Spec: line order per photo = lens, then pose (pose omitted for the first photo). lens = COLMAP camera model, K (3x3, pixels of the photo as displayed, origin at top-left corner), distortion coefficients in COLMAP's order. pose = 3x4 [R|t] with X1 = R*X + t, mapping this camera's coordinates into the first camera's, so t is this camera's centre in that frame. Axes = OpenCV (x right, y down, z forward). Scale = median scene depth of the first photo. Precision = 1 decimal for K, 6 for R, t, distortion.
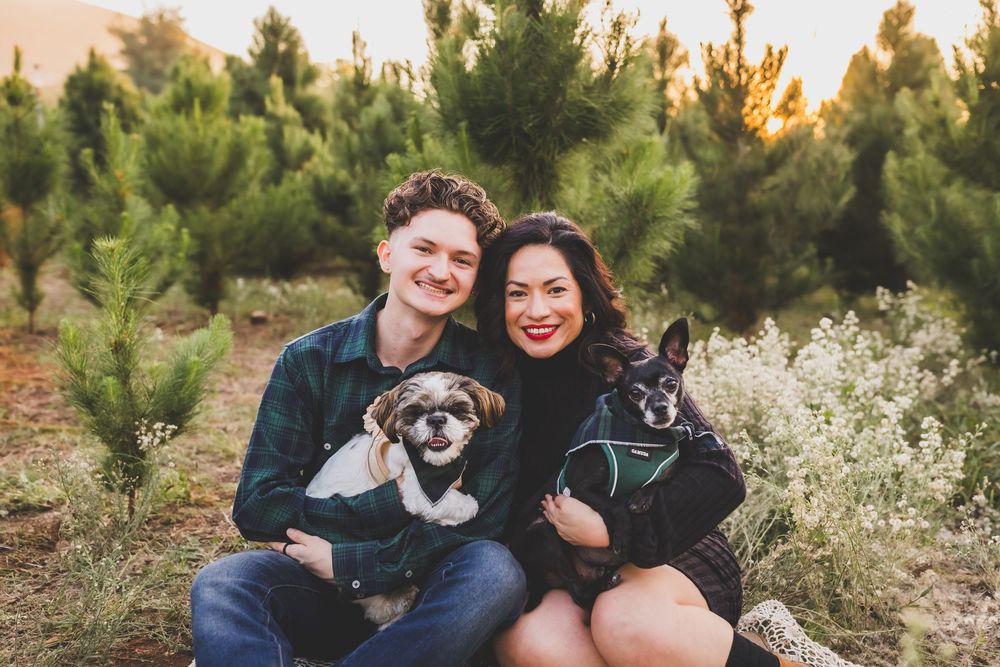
lens RADIAL K [[944.4, 0, 500.0], [0, 944.4, 333.5], [0, 0, 1]] dist [0.005748, -0.001910]
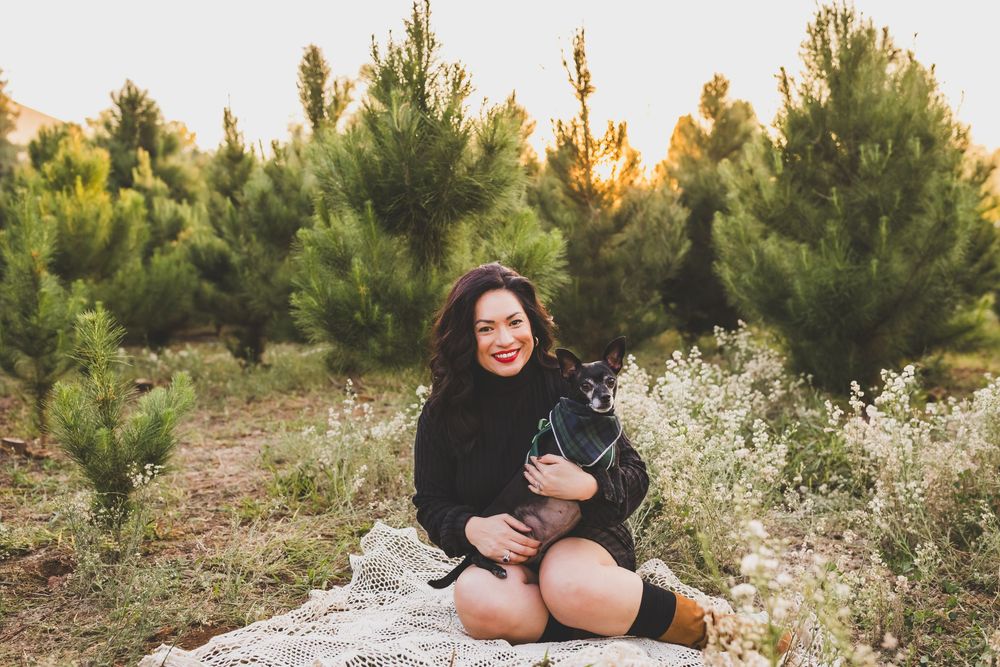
lens RADIAL K [[945.3, 0, 499.3], [0, 945.3, 344.1], [0, 0, 1]] dist [0.006209, -0.001985]
pose [[0.986717, -0.048491, 0.155045, -0.051843], [0.055914, 0.997471, -0.043878, 0.010478], [-0.152525, 0.051964, 0.986933, -0.128422]]
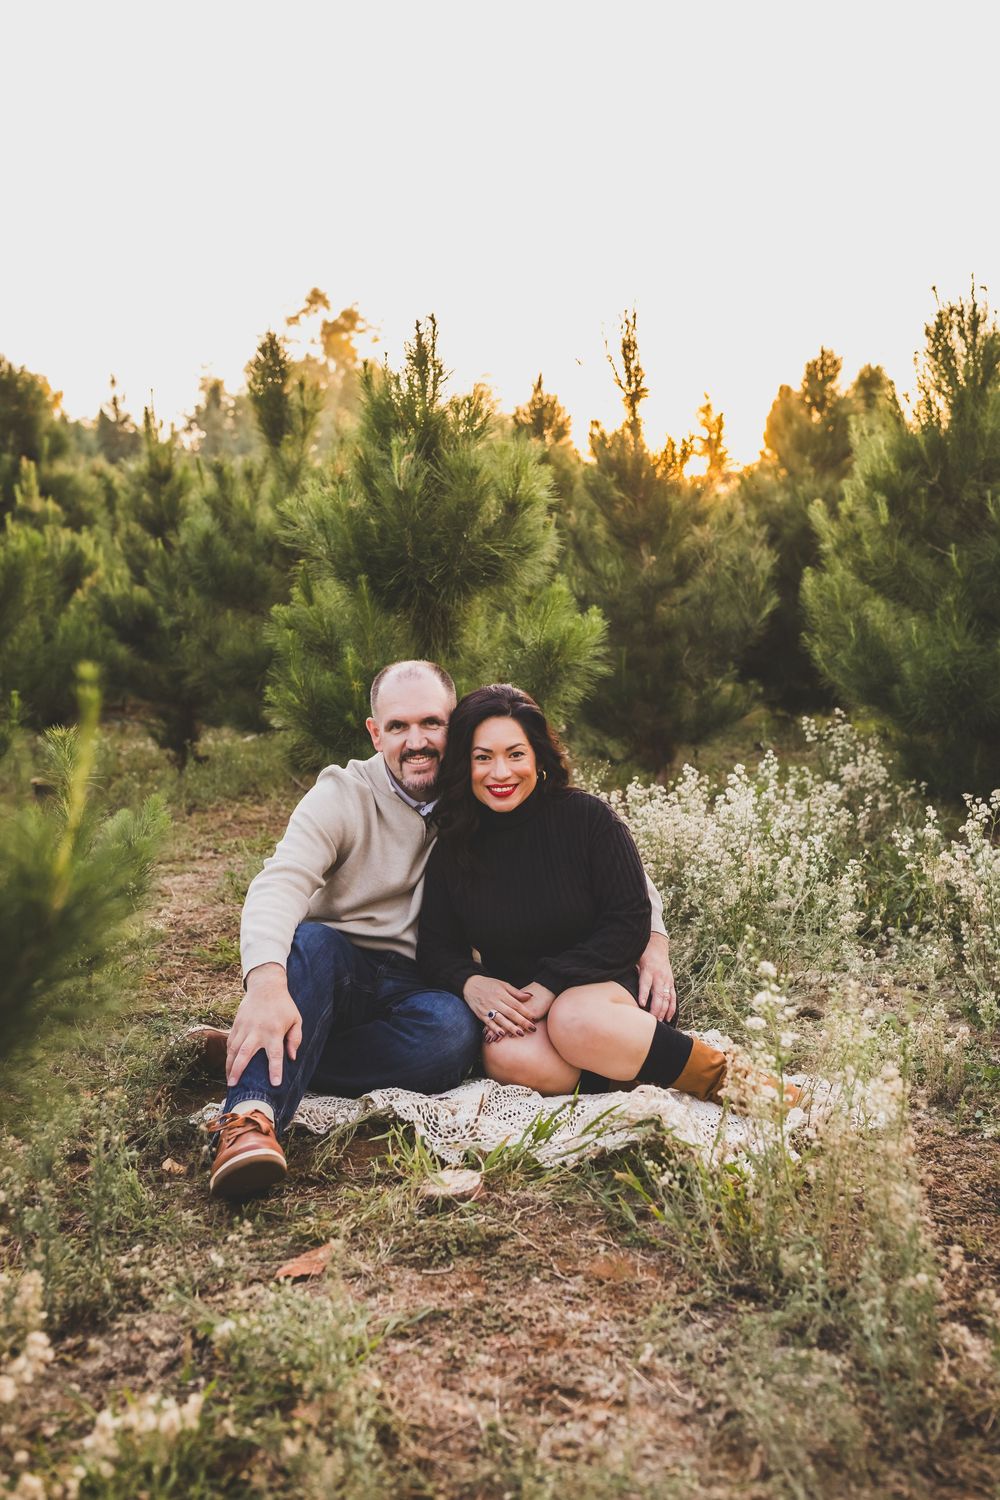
lens RADIAL K [[1417.9, 0, 495.9], [0, 1417.9, 754.0], [0, 0, 1]] dist [0.006209, -0.001985]
pose [[0.988853, -0.051910, 0.139550, -0.085918], [0.054094, 0.998465, -0.011901, -0.014795], [-0.138718, 0.019317, 0.990144, -0.319674]]
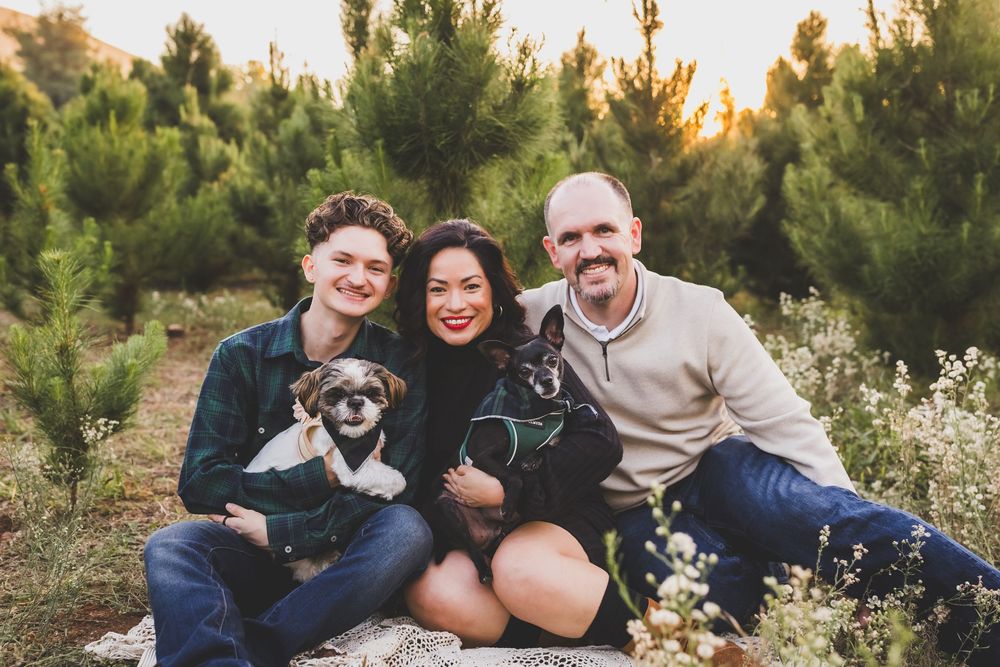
lens RADIAL K [[1000.7, 0, 474.3], [0, 1000.7, 319.2], [0, 0, 1]] dist [0.004257, 0.001604]
pose [[0.998740, -0.010136, 0.049156, 0.007496], [0.011610, 0.999489, -0.029789, 0.009661], [-0.048829, 0.030322, 0.998347, -0.093895]]
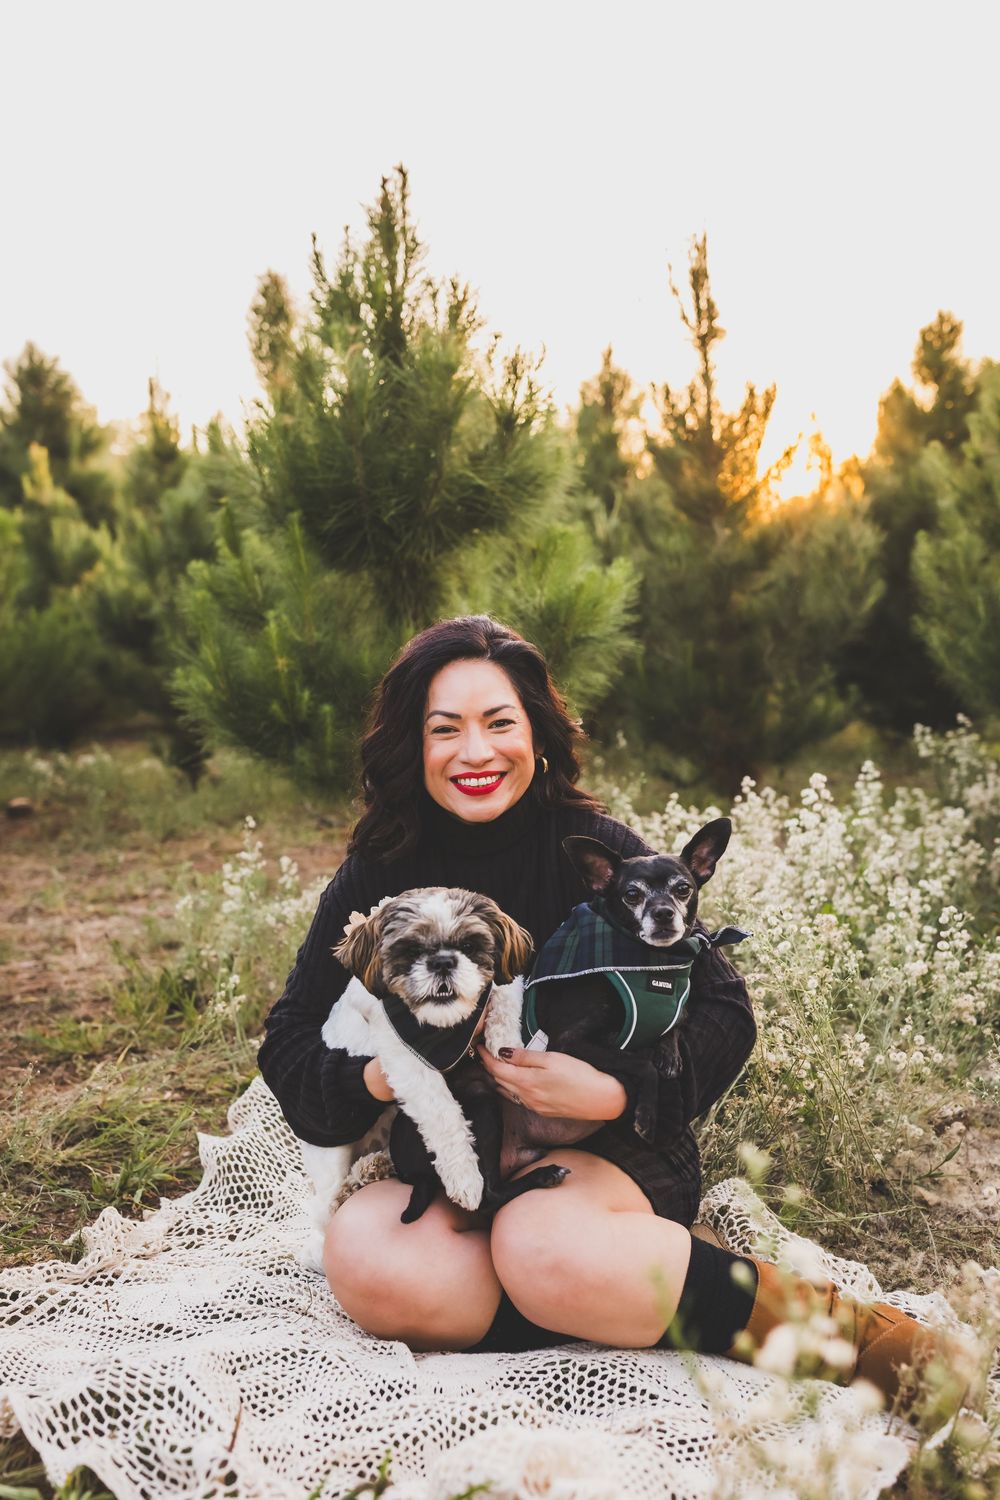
lens RADIAL K [[1417.9, 0, 495.9], [0, 1417.9, 754.0], [0, 0, 1]] dist [0.006209, -0.001985]
pose [[0.996945, -0.042890, 0.065274, 0.023971], [0.045540, 0.998175, -0.039663, 0.000049], [-0.063454, 0.042514, 0.997079, -0.025174]]
